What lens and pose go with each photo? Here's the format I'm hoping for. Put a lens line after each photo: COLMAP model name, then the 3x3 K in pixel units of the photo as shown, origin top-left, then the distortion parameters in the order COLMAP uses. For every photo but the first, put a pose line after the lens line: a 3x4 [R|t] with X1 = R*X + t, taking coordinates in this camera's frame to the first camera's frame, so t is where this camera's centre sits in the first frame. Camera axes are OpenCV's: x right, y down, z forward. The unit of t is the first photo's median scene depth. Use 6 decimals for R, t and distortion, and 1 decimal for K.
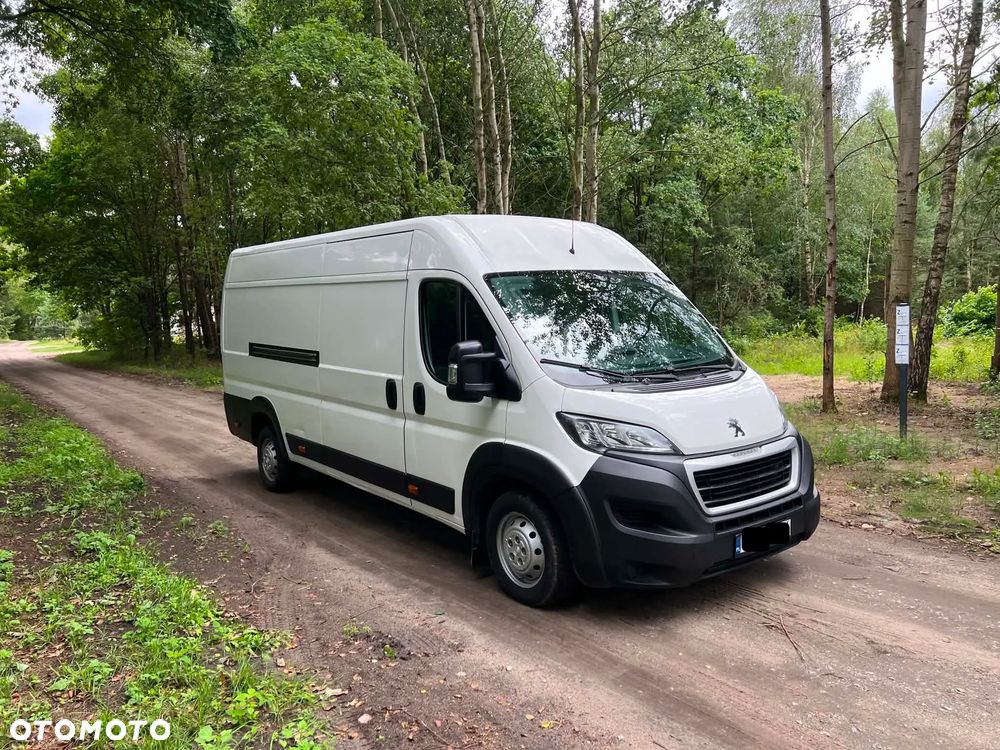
lens RADIAL K [[744.5, 0, 507.3], [0, 744.5, 386.8], [0, 0, 1]] dist [0.061371, -0.067097]
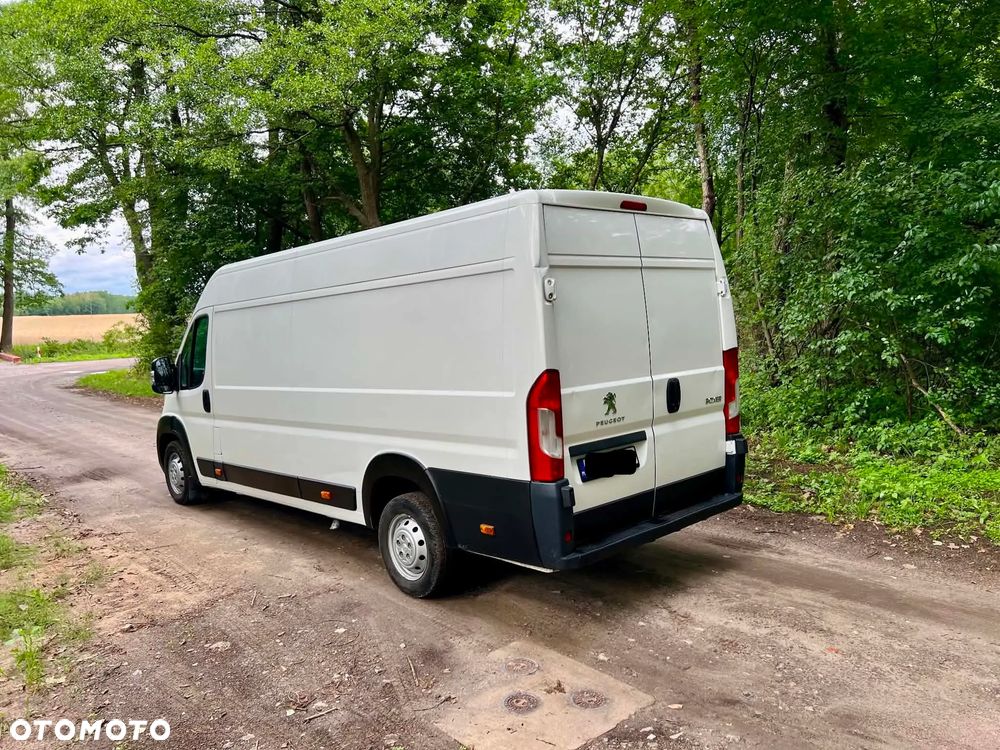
lens RADIAL K [[744.6, 0, 502.0], [0, 744.6, 386.2], [0, 0, 1]] dist [0.060860, -0.062489]
pose [[-0.991859, 0.084182, -0.095549, -0.228562], [0.064898, 0.979735, 0.189495, -0.294452], [0.109564, 0.181751, -0.977222, 2.861730]]
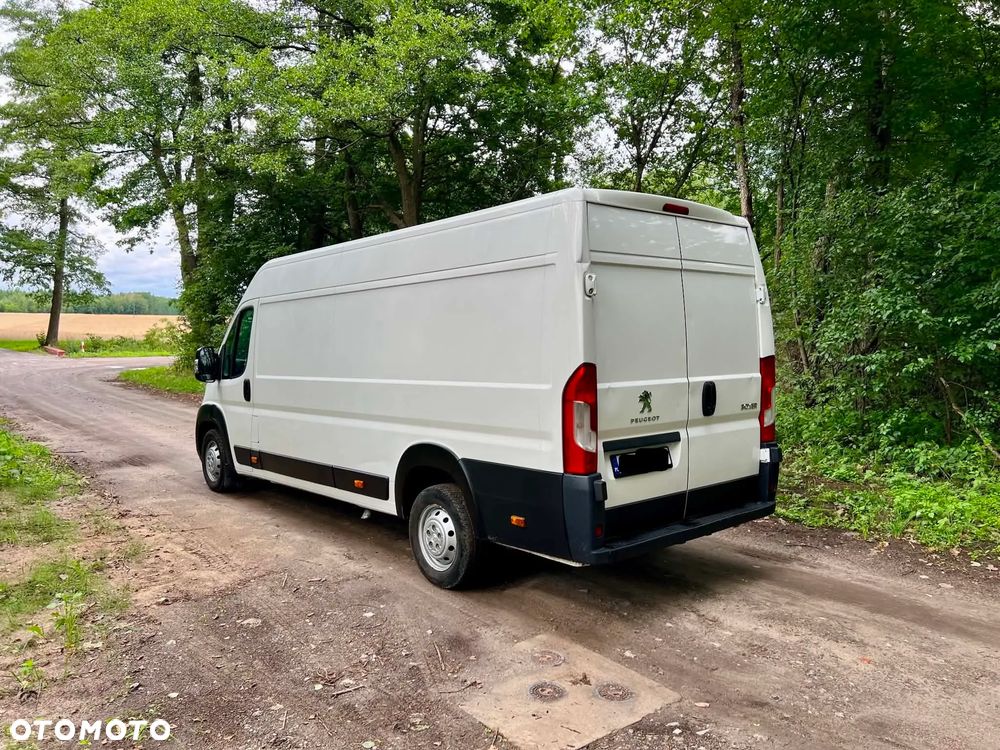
lens RADIAL K [[743.5, 0, 500.0], [0, 743.5, 375.0], [0, 0, 1]] dist [0.061234, -0.061388]
pose [[-0.997670, 0.037728, -0.056851, -0.215462], [0.028675, 0.987905, 0.152388, -0.269639], [0.061912, 0.150403, -0.986684, 2.878195]]
